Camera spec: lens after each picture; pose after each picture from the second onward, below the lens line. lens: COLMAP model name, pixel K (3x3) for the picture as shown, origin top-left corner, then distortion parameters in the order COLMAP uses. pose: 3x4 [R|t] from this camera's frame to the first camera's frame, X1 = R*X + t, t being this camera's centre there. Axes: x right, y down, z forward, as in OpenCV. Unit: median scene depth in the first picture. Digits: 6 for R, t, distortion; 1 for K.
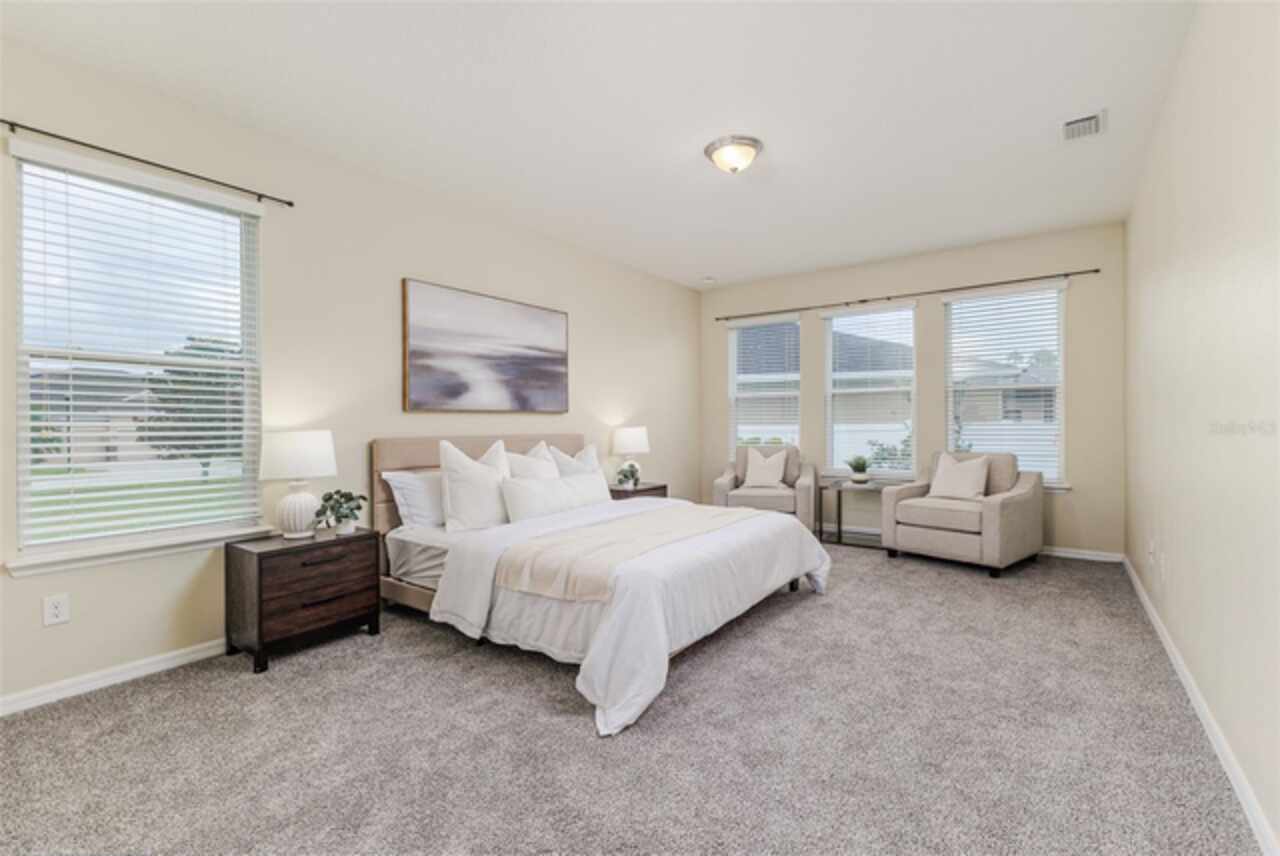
lens RADIAL K [[545.9, 0, 659.4], [0, 545.9, 426.0], [0, 0, 1]] dist [-0.001747, -0.000259]
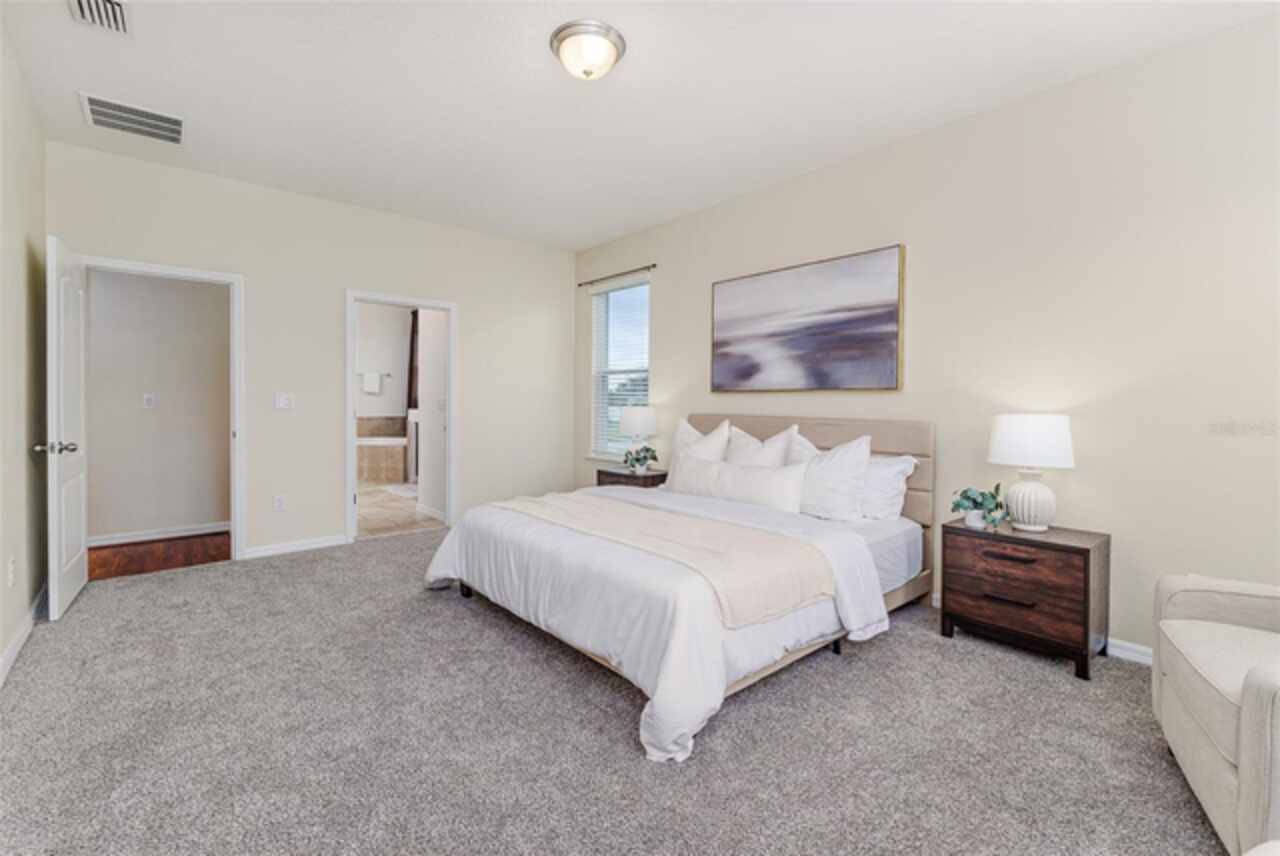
lens RADIAL K [[564.1, 0, 638.7], [0, 564.1, 410.4], [0, 0, 1]] dist [0.000366, 0.000012]
pose [[-0.232079, 0.013159, -0.972608, 0.674245], [-0.017382, 0.999693, 0.017673, -0.005370], [0.972542, 0.021008, -0.231779, 0.945084]]
